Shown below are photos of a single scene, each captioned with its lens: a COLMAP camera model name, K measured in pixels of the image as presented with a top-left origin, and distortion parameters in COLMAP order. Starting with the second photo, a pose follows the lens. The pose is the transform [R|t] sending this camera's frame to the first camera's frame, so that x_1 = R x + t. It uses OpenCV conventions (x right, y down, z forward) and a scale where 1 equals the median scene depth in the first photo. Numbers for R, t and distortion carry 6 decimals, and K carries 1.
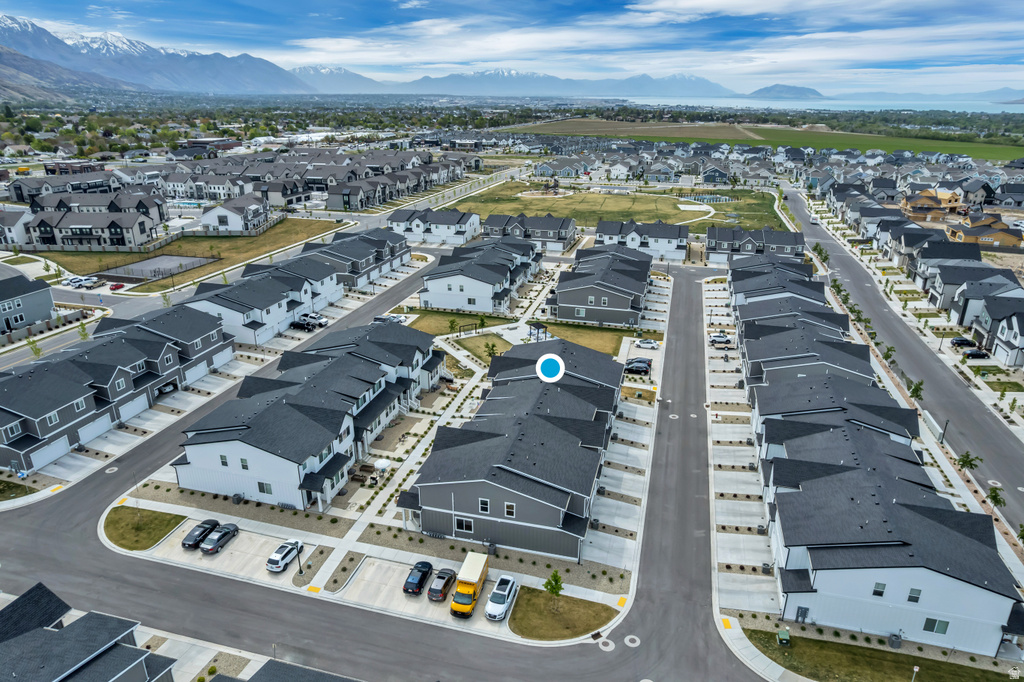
lens RADIAL K [[655.8, 0, 516.6], [0, 655.8, 335.2], [0, 0, 1]] dist [-0.080254, 0.074182]
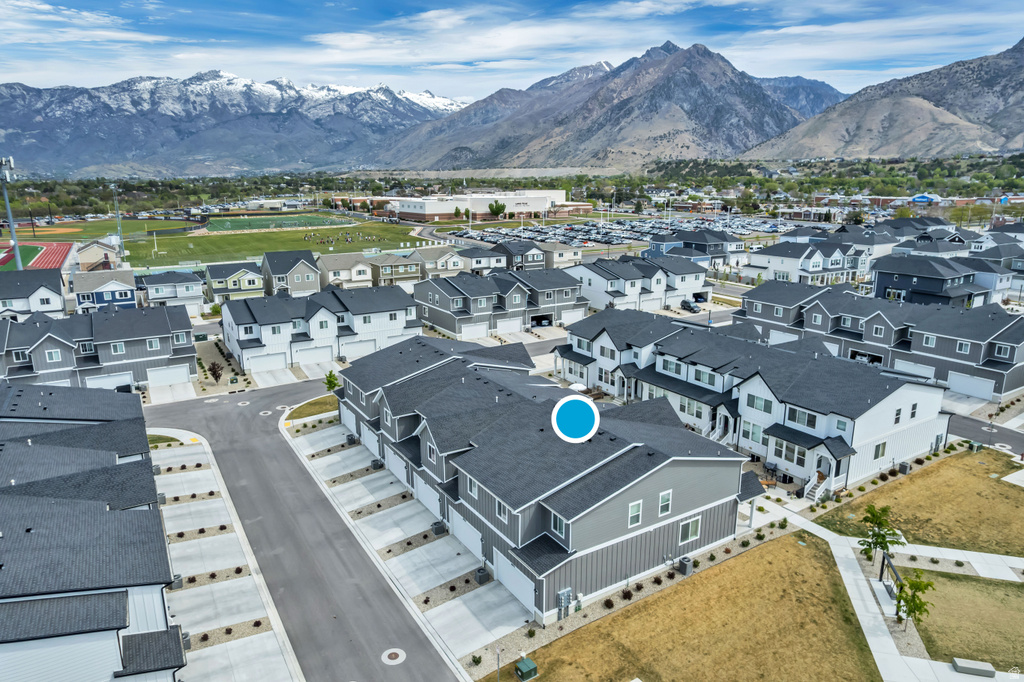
lens RADIAL K [[655.8, 0, 516.6], [0, 655.8, 337.7], [0, 0, 1]] dist [-0.080254, 0.074182]
pose [[-0.689530, 0.164731, -0.705274, 0.301698], [-0.256600, 0.855060, 0.450588, -0.159544], [0.677277, 0.491667, -0.547320, 0.819150]]
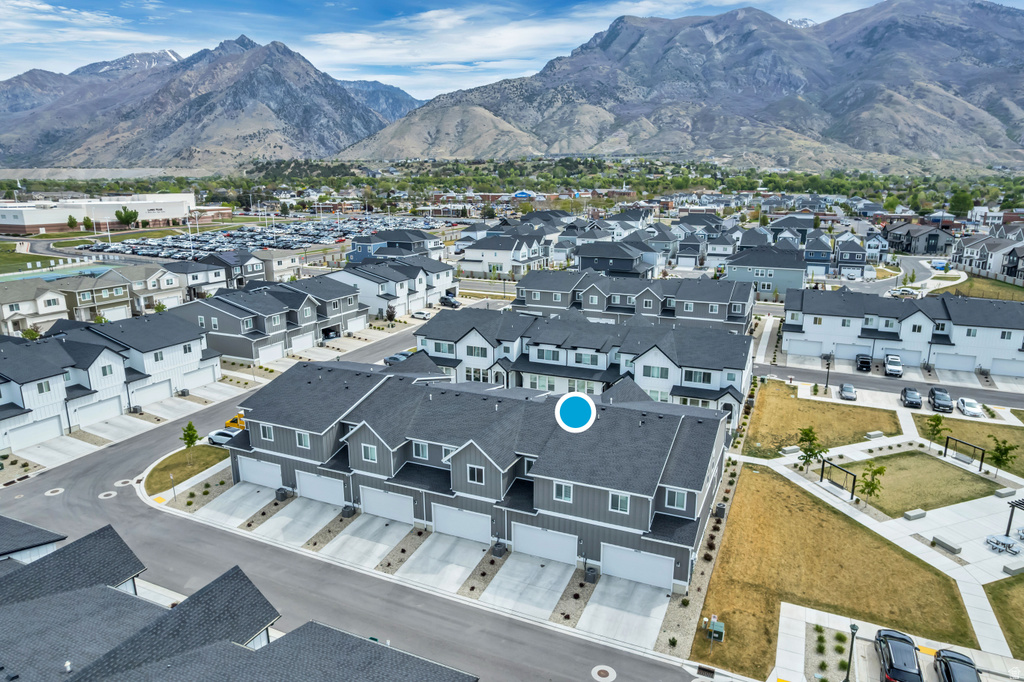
lens RADIAL K [[655.8, 0, 516.5], [0, 655.8, 337.7], [0, 0, 1]] dist [-0.080254, 0.074182]
pose [[-0.165865, 0.225155, -0.960101, 0.395135], [-0.347205, 0.897914, 0.270554, -0.092503], [0.923005, 0.378227, -0.070757, 0.637501]]
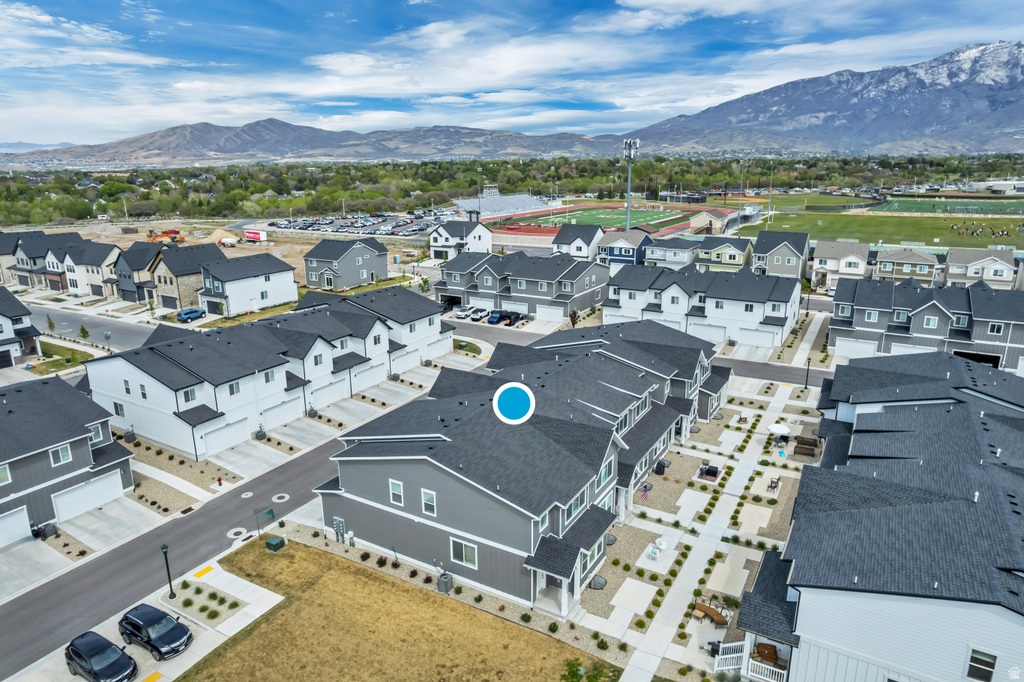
lens RADIAL K [[655.8, 0, 516.0], [0, 655.8, 336.6], [0, 0, 1]] dist [-0.080254, 0.074182]
pose [[-0.963329, -0.070579, 0.258874, -0.057212], [0.094108, 0.814629, 0.572296, -0.196654], [-0.251278, 0.575672, -0.778114, 0.911692]]
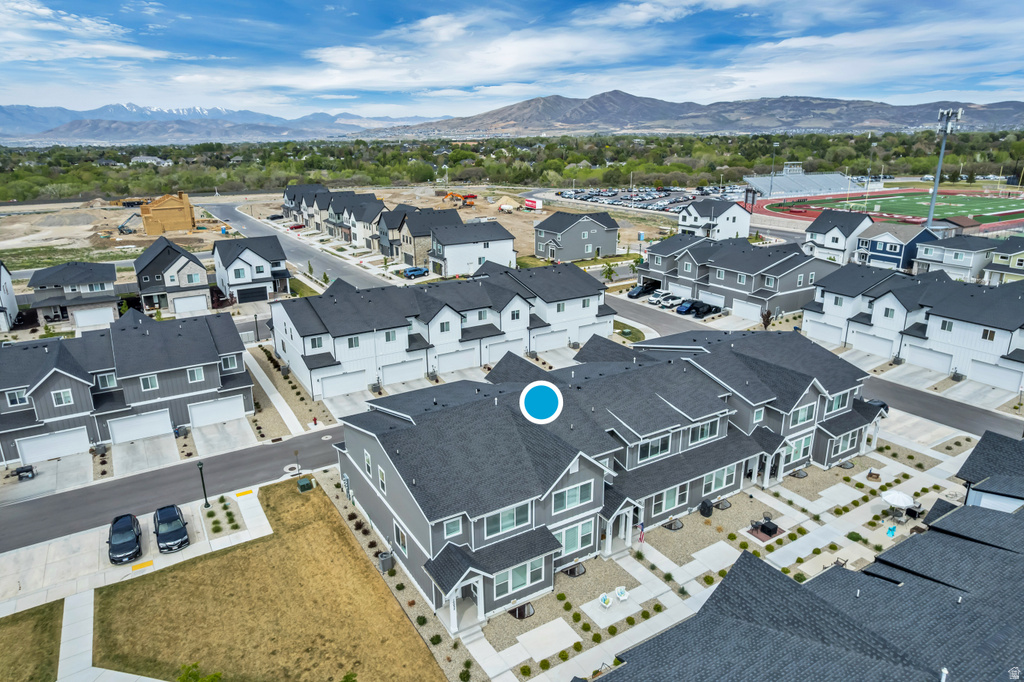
lens RADIAL K [[655.8, 0, 516.6], [0, 655.8, 335.7], [0, 0, 1]] dist [-0.080254, 0.074182]
pose [[-0.723144, -0.204747, 0.659652, -0.174525], [0.245165, 0.816774, 0.522278, -0.165564], [-0.645721, 0.539407, -0.540448, 0.822197]]
